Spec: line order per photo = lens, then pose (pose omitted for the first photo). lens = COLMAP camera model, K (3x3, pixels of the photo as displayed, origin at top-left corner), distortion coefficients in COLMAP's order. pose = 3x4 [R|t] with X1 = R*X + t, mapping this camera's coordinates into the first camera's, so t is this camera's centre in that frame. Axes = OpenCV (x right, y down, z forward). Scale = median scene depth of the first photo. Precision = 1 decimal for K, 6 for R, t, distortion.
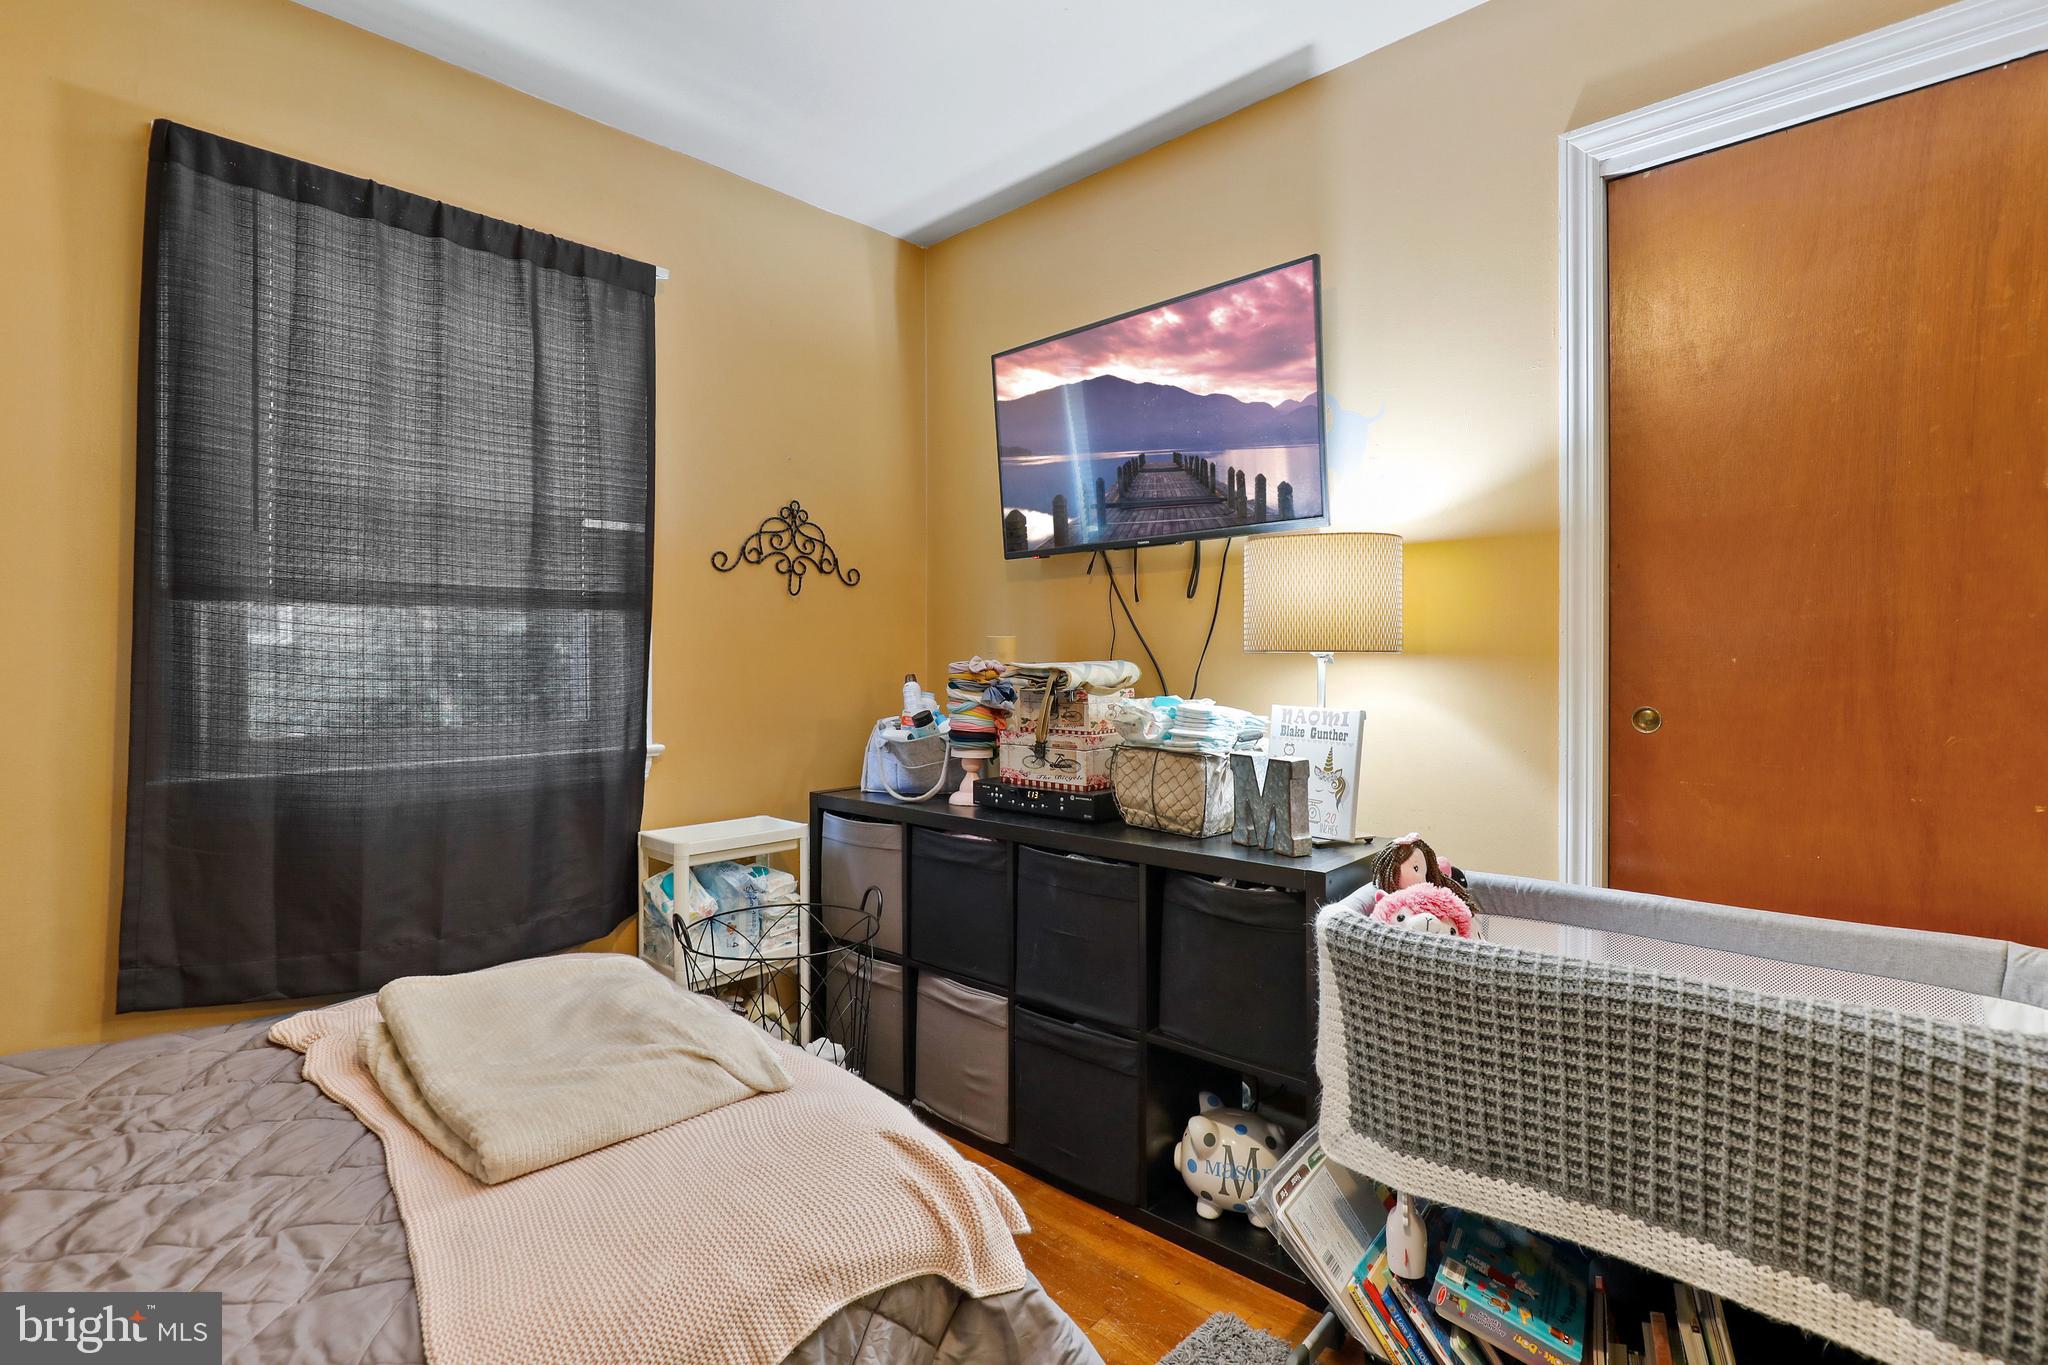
lens RADIAL K [[975.3, 0, 1017.4], [0, 975.3, 651.1], [0, 0, 1]] dist [0.000909, 0.000178]
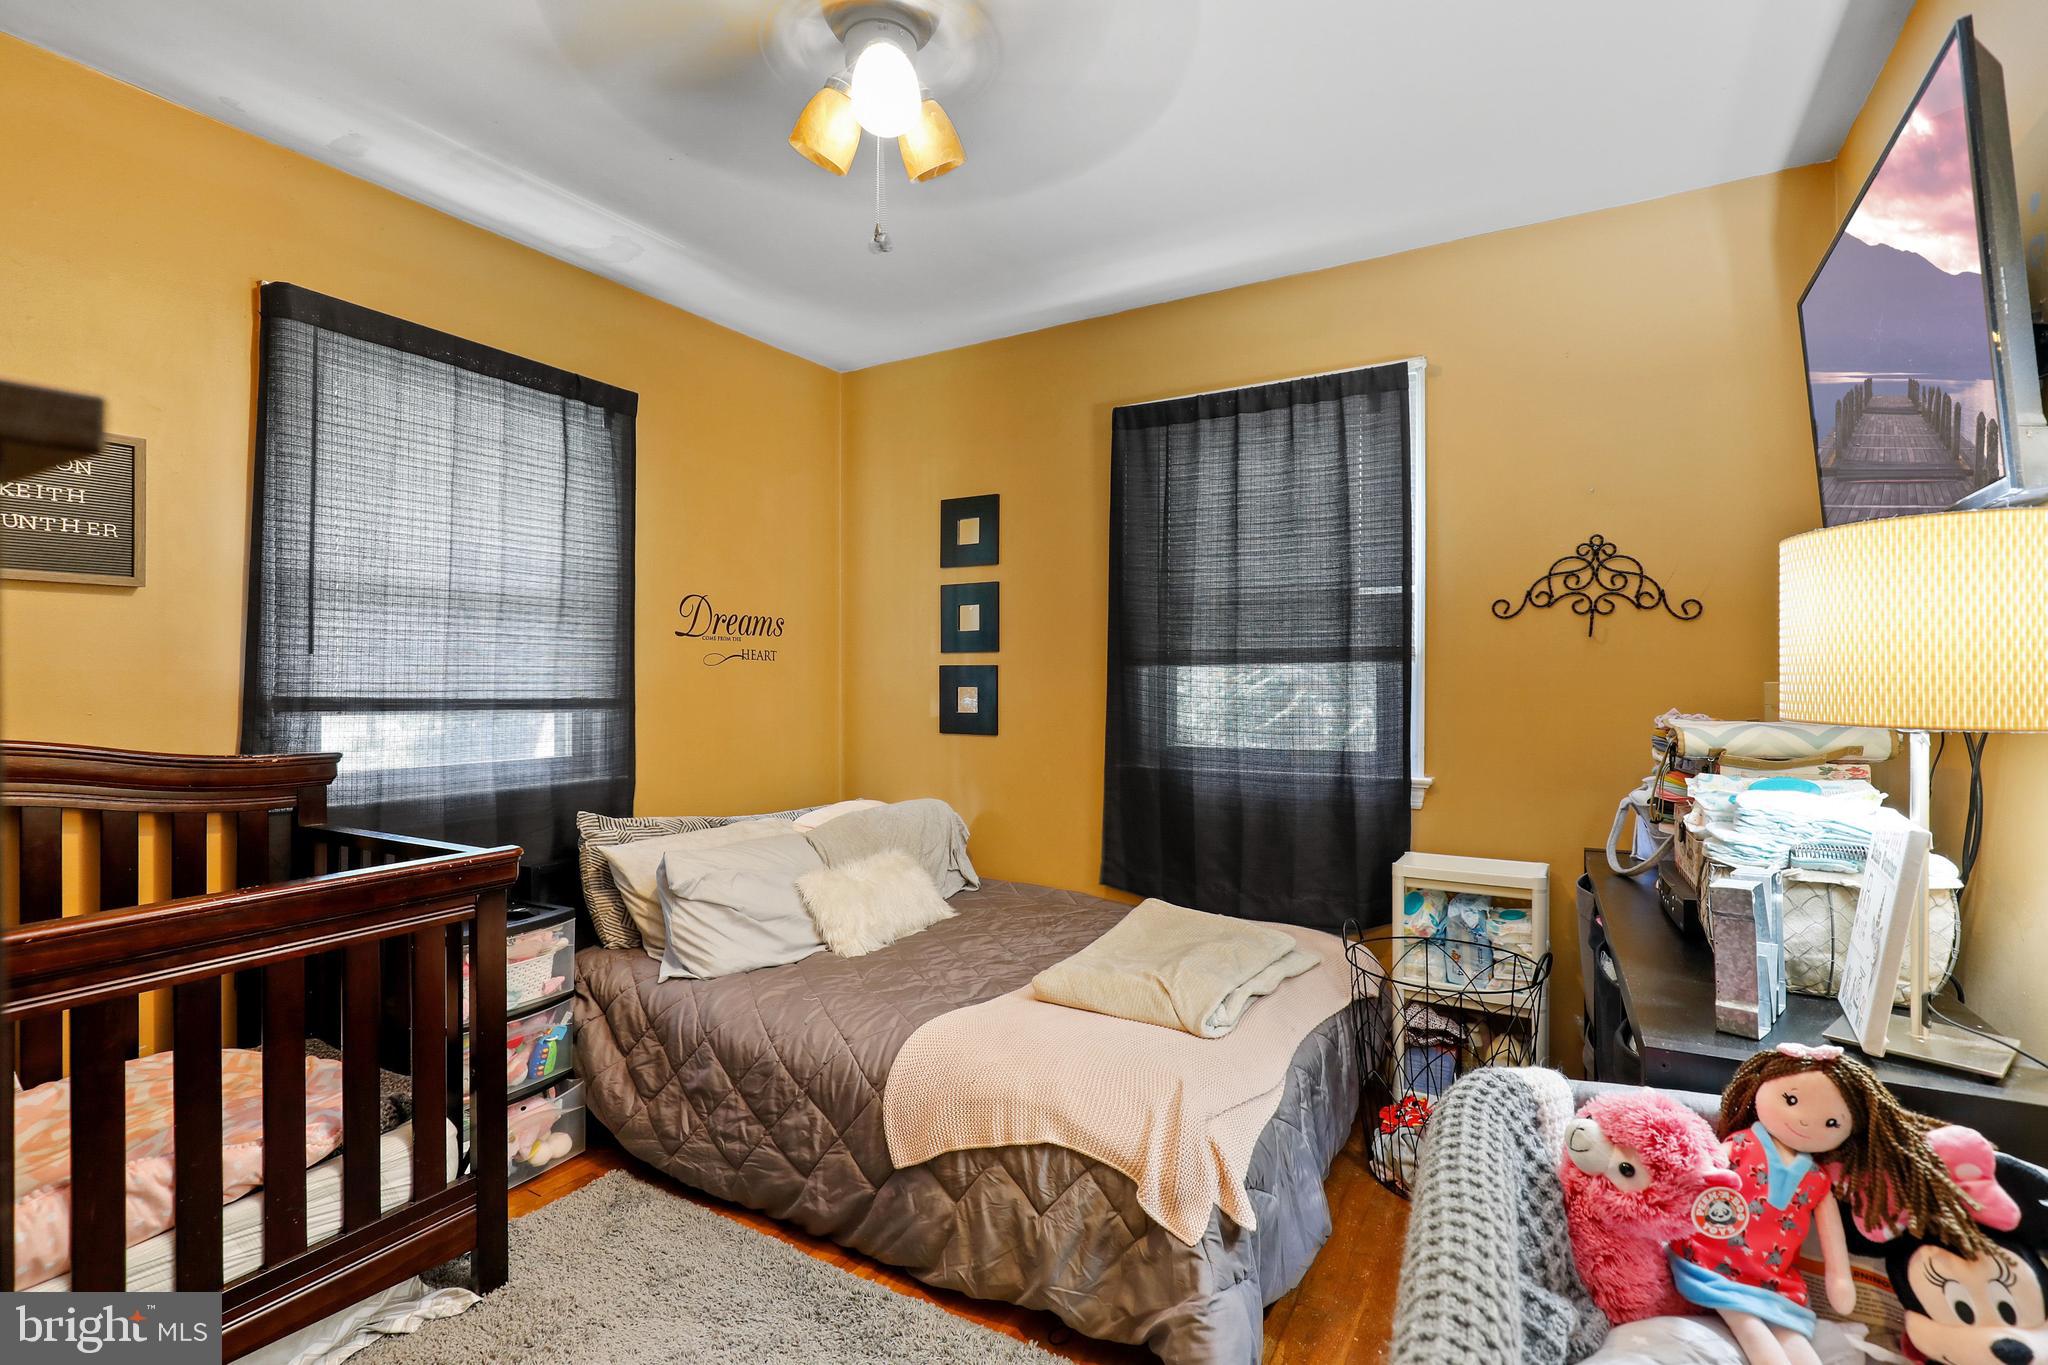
lens RADIAL K [[949.2, 0, 1026.9], [0, 949.2, 671.2], [0, 0, 1]] dist [-0.004296, 0.000130]
pose [[0.244789, -0.006280, -0.969556, 0.574964], [0.004902, 0.999974, -0.005239, -0.024137], [0.969564, -0.003471, 0.244814, 0.276978]]
